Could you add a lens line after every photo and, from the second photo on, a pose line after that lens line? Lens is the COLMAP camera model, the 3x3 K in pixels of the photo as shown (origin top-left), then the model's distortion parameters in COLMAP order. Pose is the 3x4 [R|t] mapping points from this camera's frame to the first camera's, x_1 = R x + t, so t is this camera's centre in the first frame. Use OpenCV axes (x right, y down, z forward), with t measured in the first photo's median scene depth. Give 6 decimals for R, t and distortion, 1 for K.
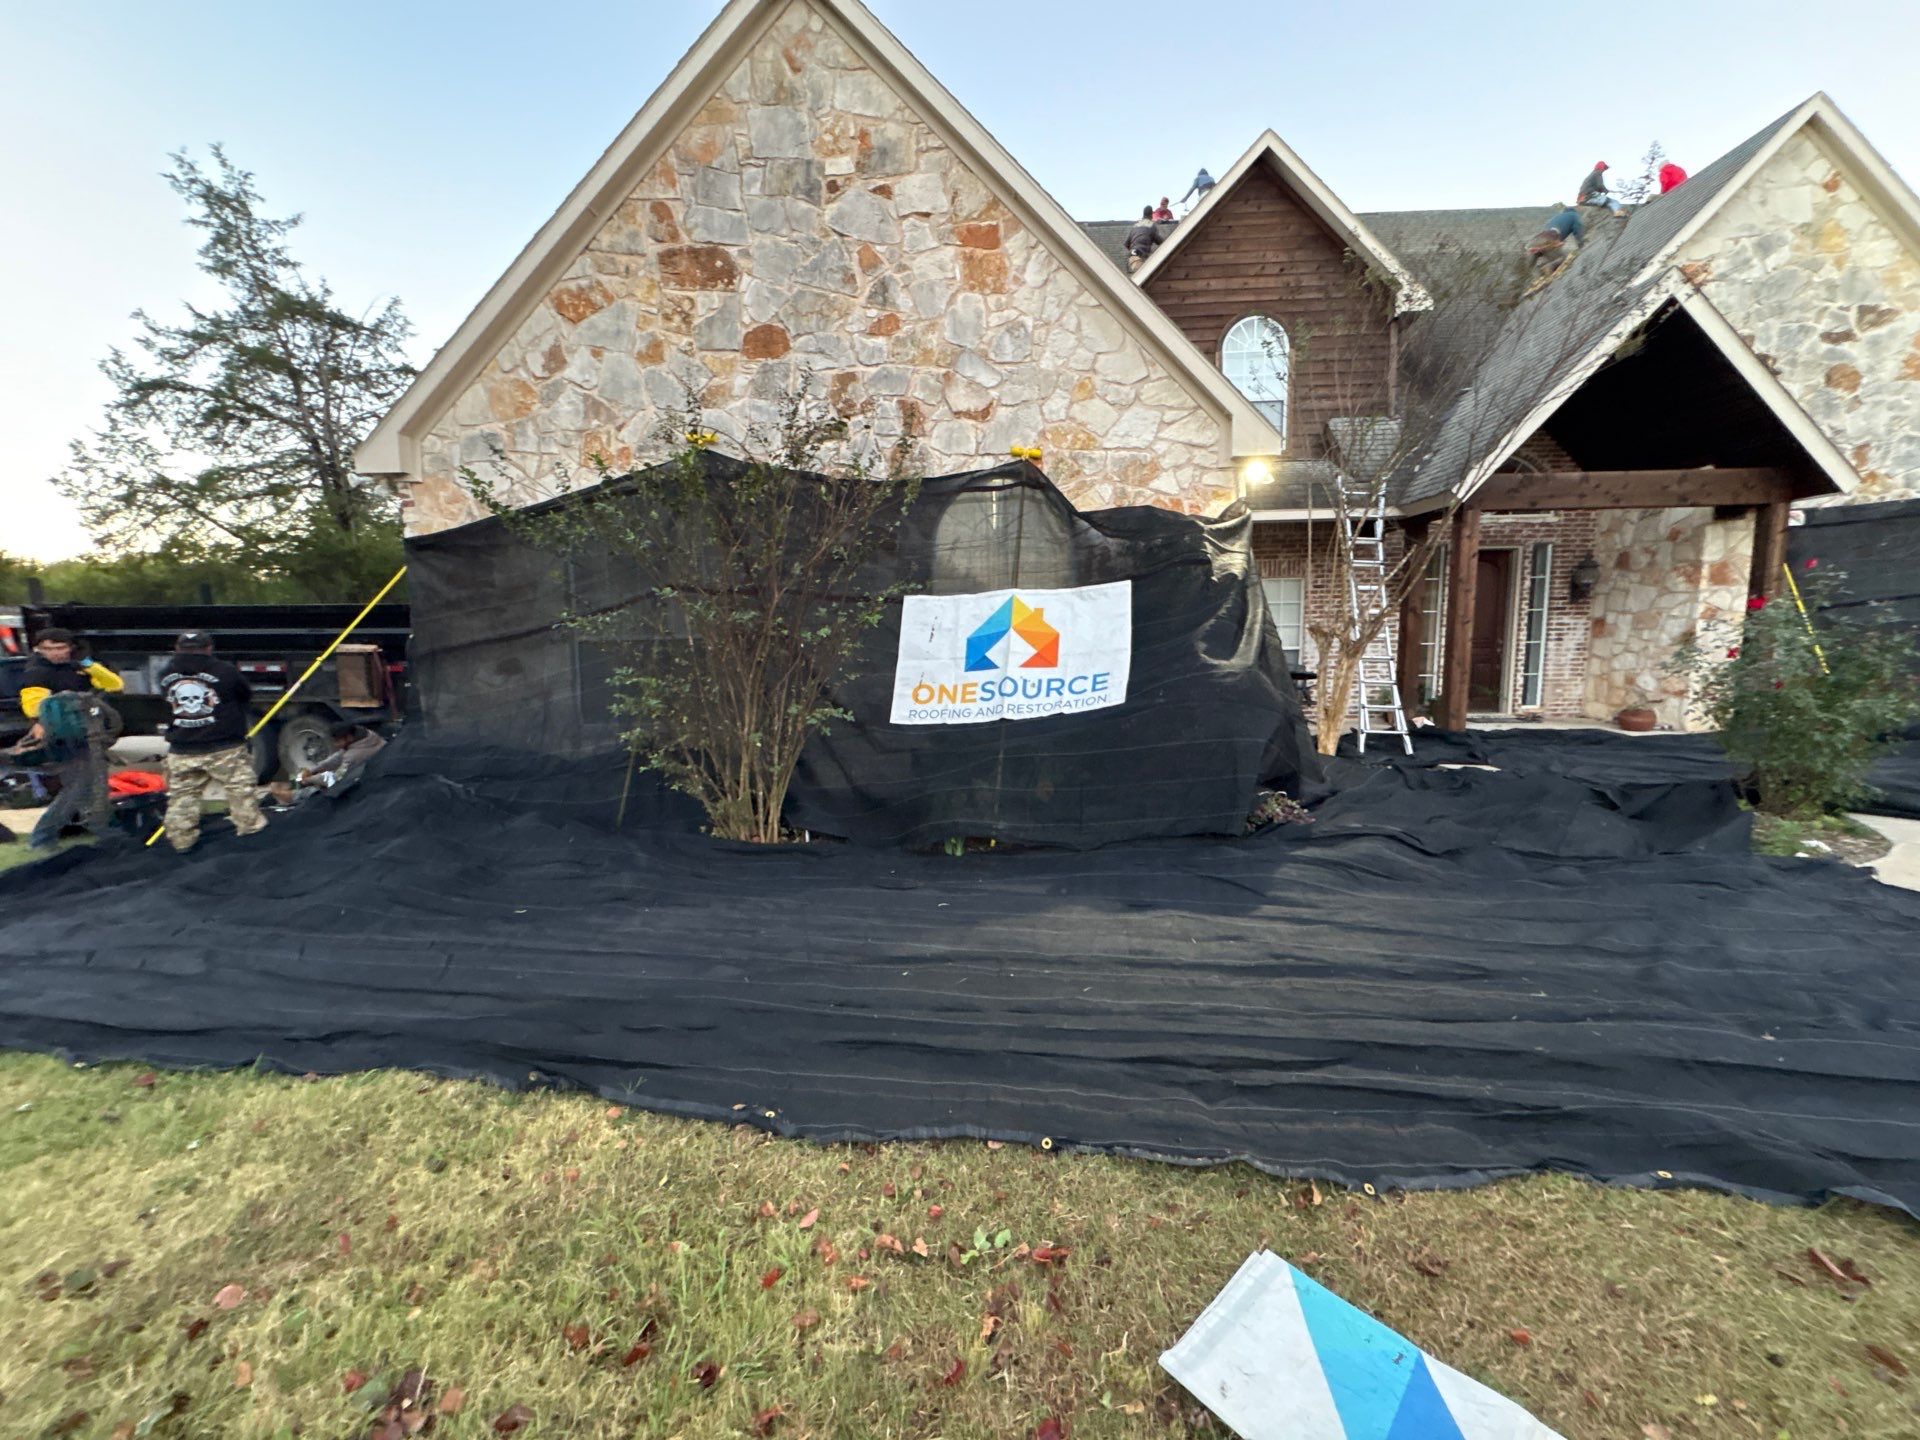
lens RADIAL K [[770.3, 0, 958.7], [0, 770.3, 720.9], [0, 0, 1]] dist [-0.002761, 0.000871]
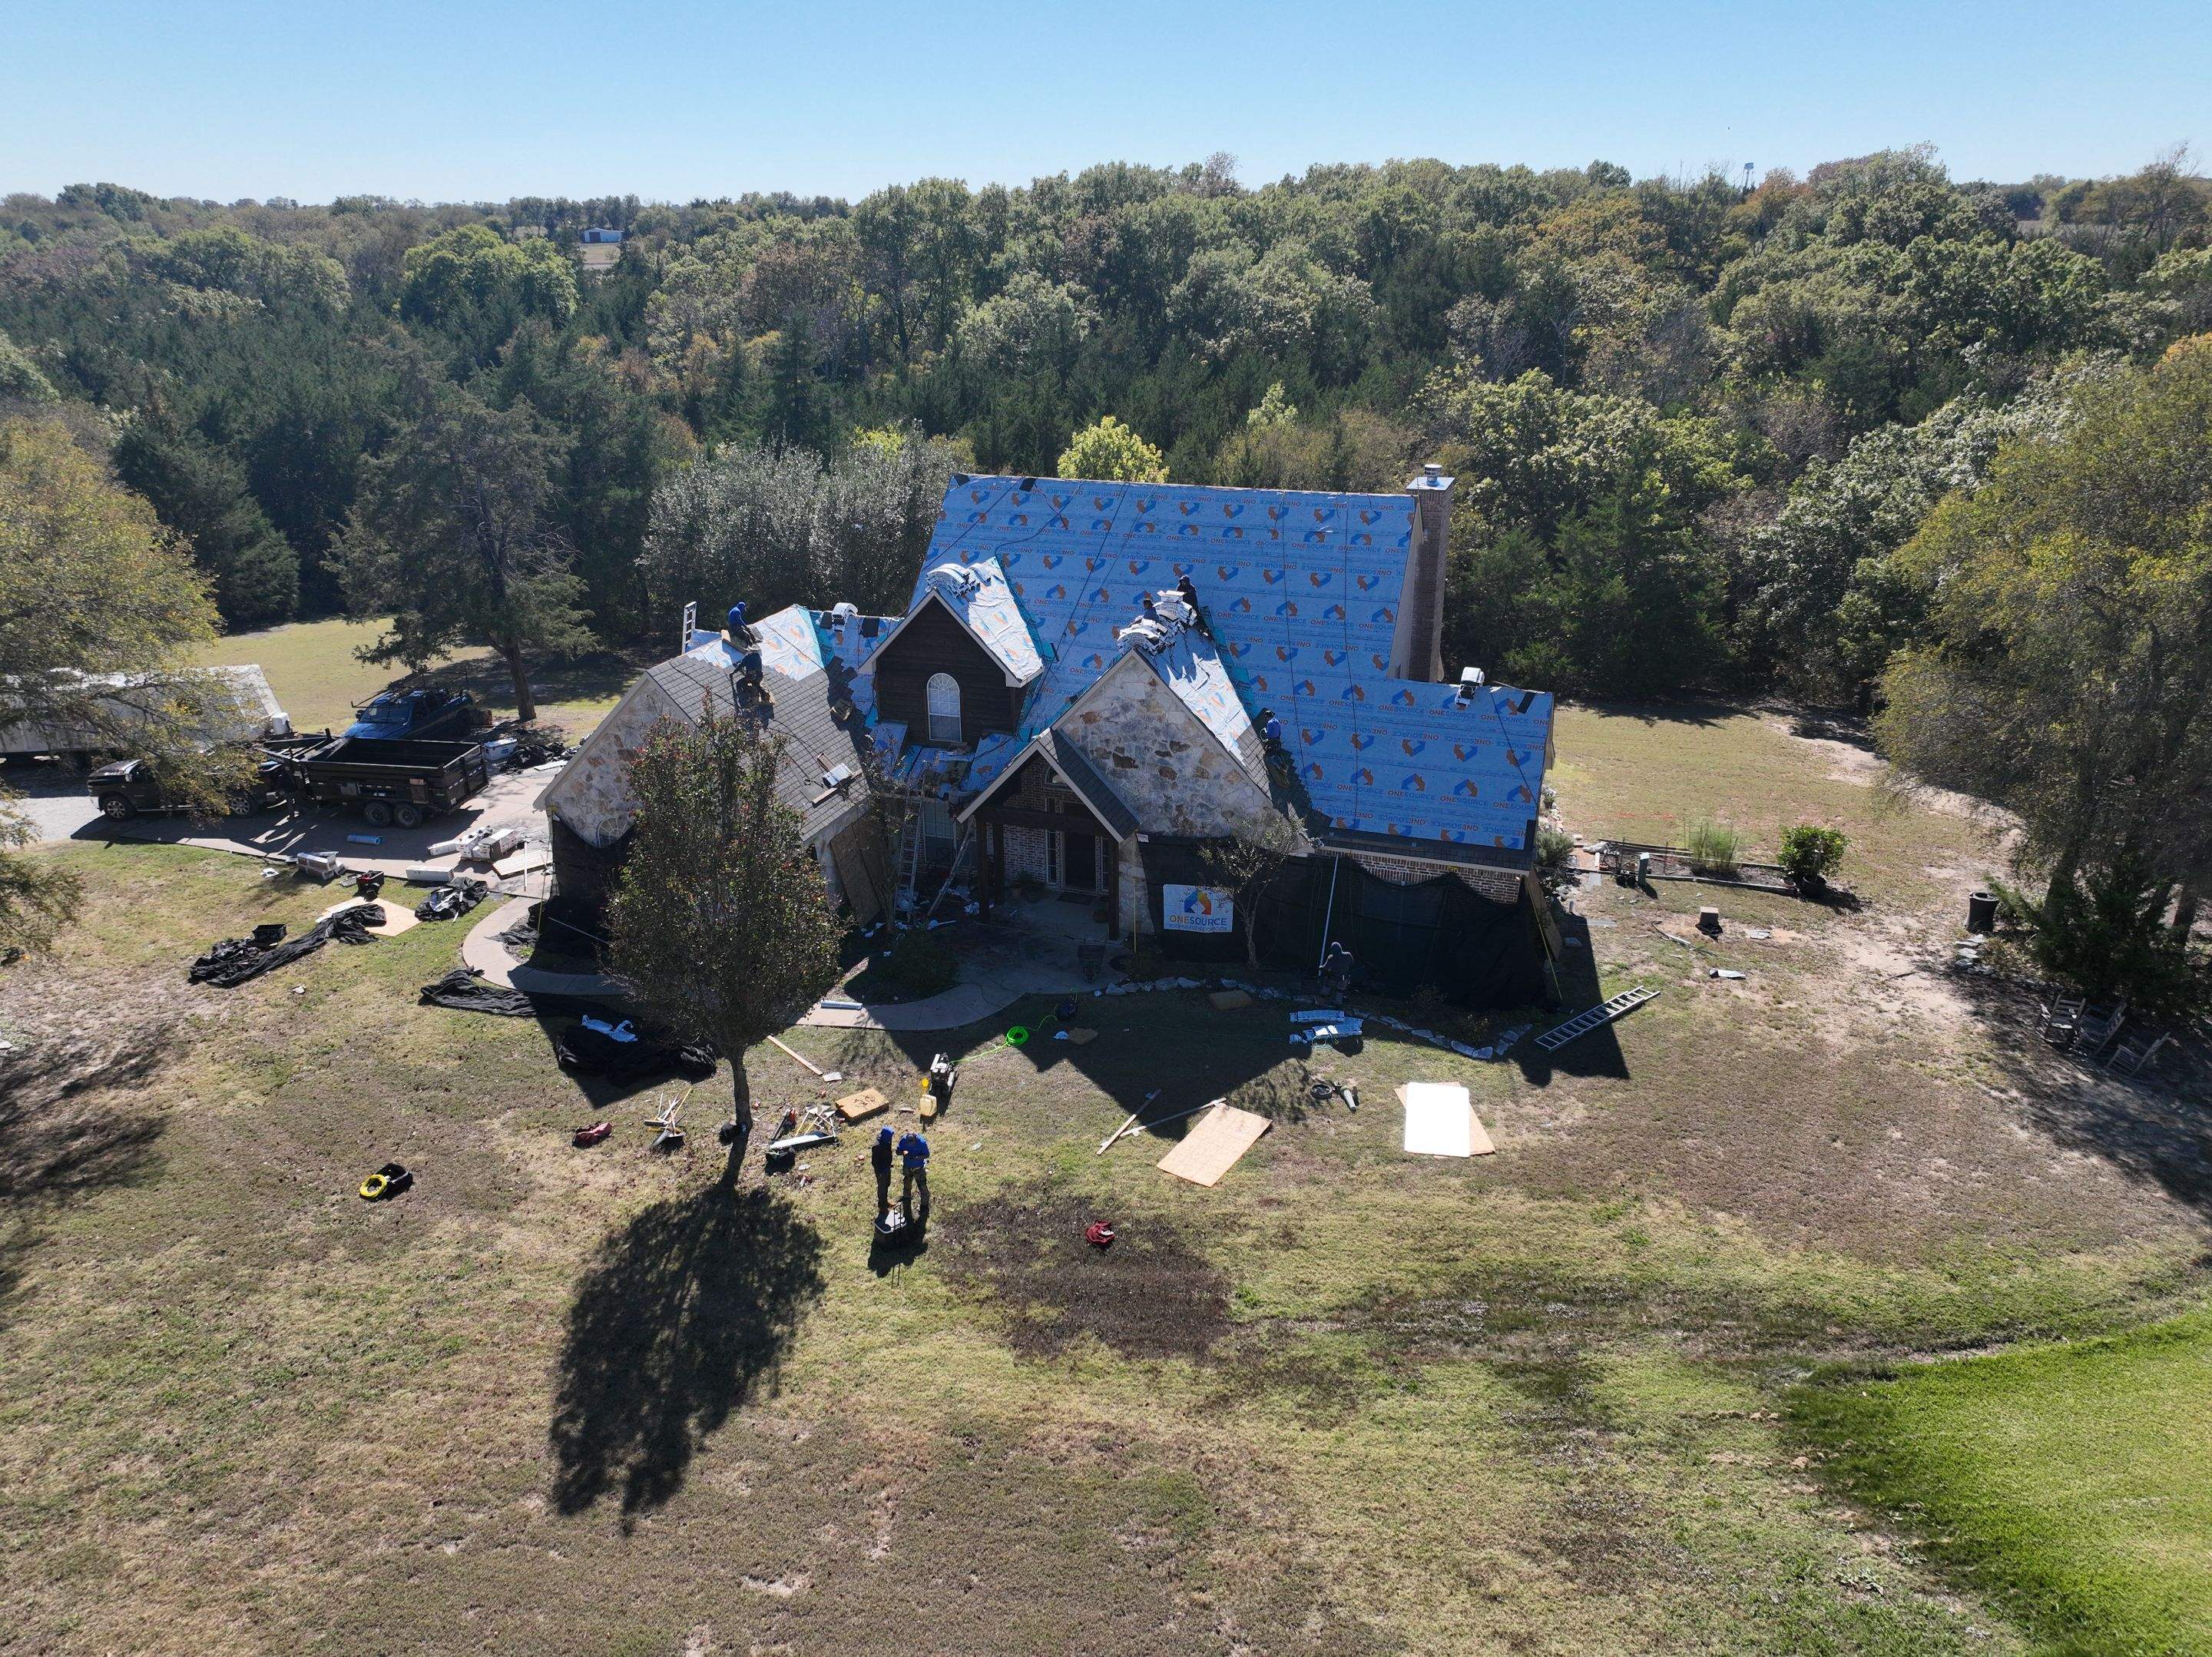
lens RADIAL K [[1554.0, 0, 1099.0], [0, 1554.0, 835.1], [0, 0, 1]] dist [-0.006060, 0.020333]
pose [[0.956304, 0.114878, -0.268862, 2.958593], [-0.037837, 0.960469, 0.275802, -1.979647], [0.289917, -0.253578, 0.922847, -3.965124]]
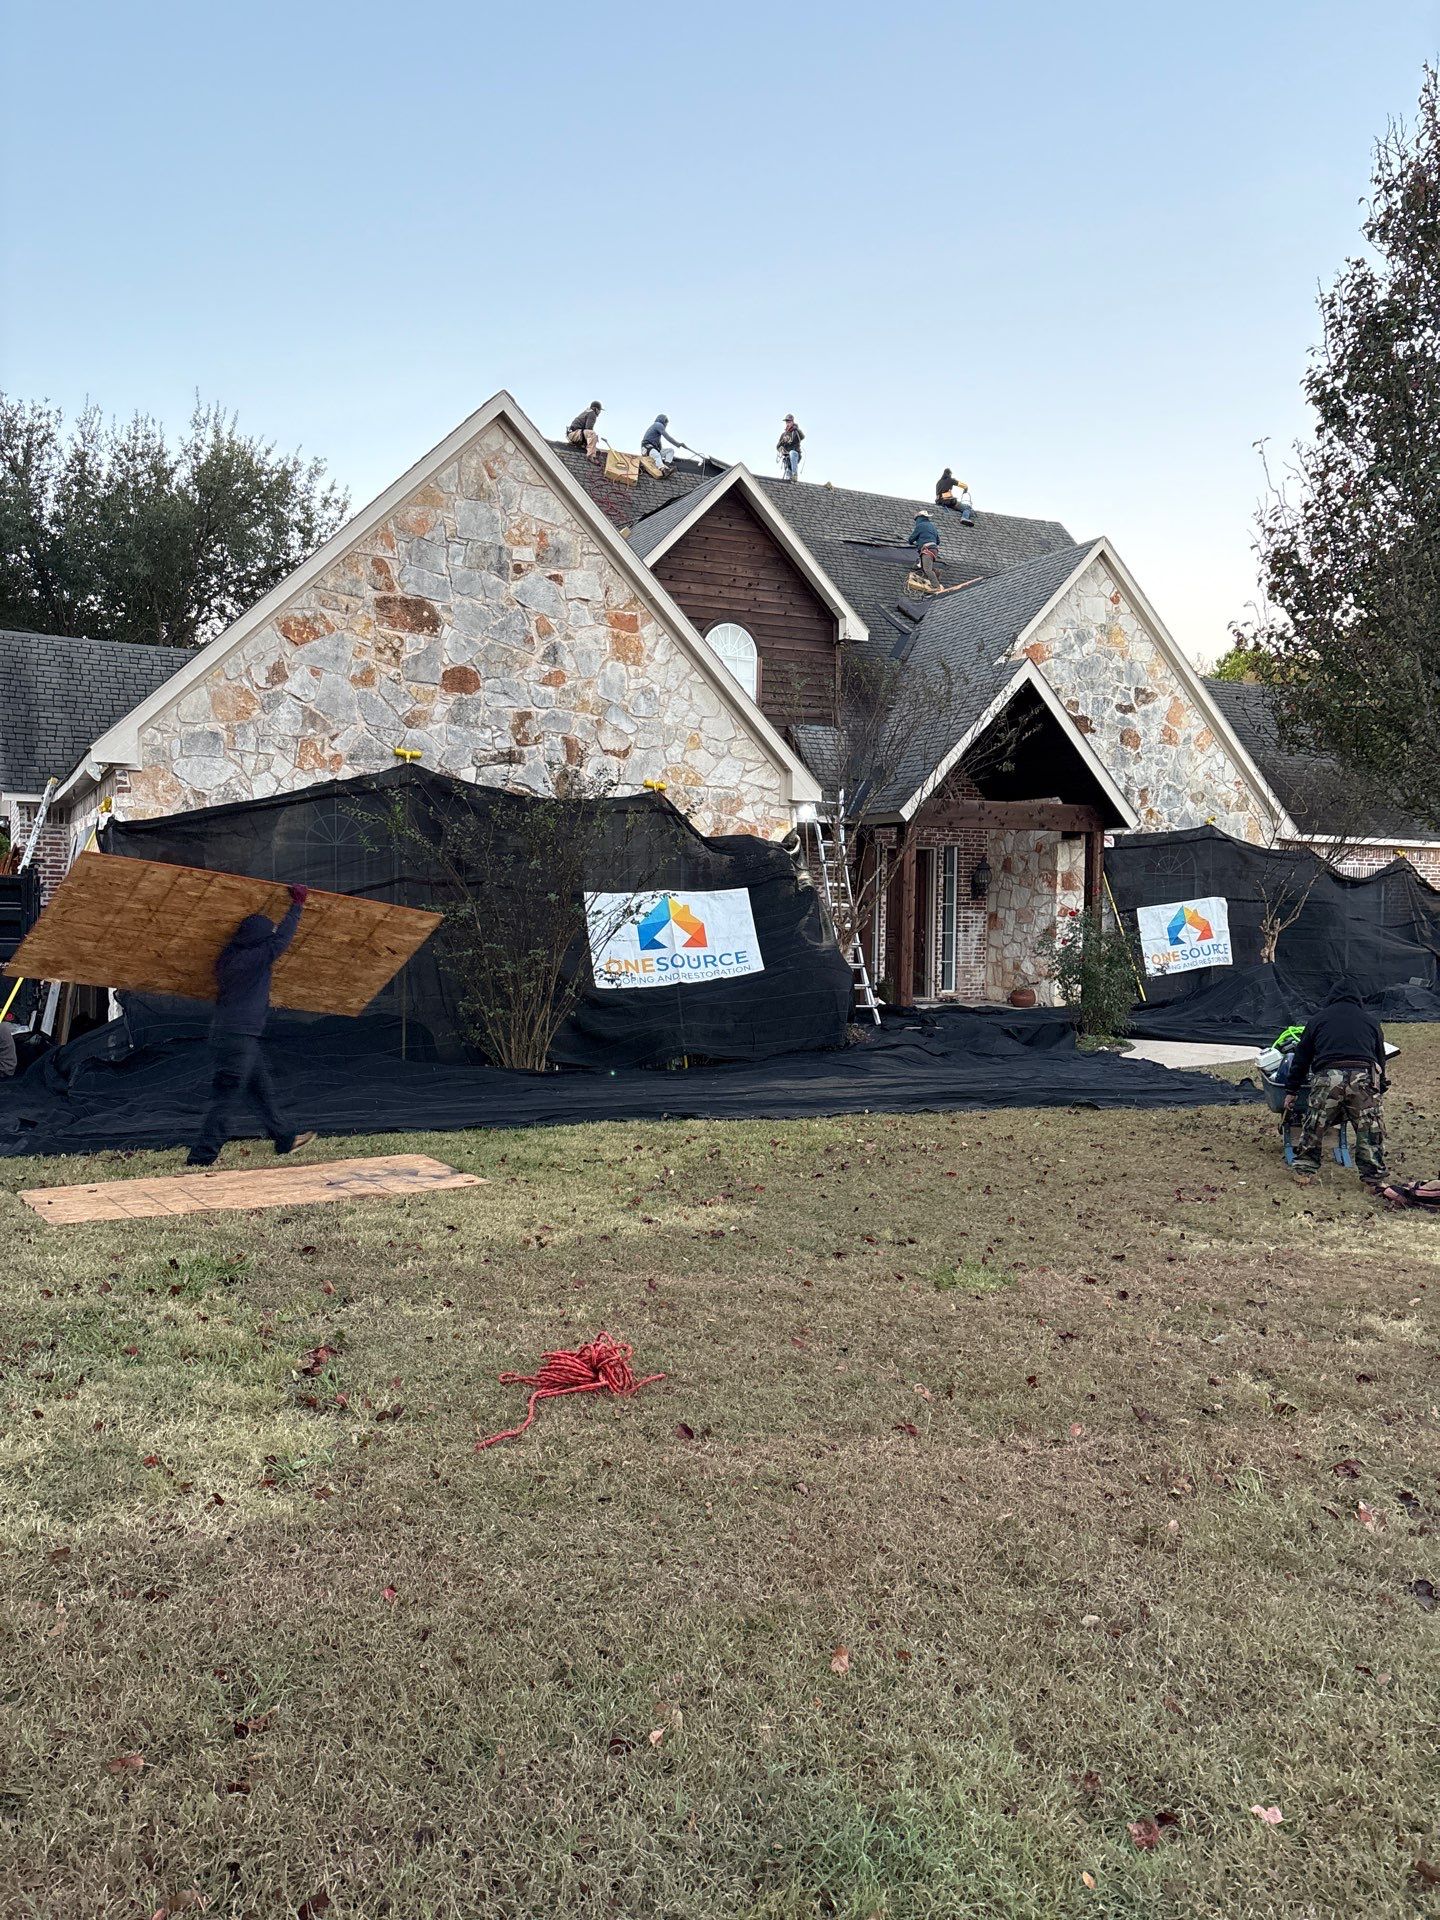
lens RADIAL K [[1471.8, 0, 724.5], [0, 1471.8, 960.2], [0, 0, 1]] dist [0.073028, -0.019181]
pose [[0.865669, 0.003574, 0.500605, -1.060865], [0.034615, 0.997154, -0.066977, 0.120566], [-0.499419, 0.075308, 0.863081, -1.196639]]
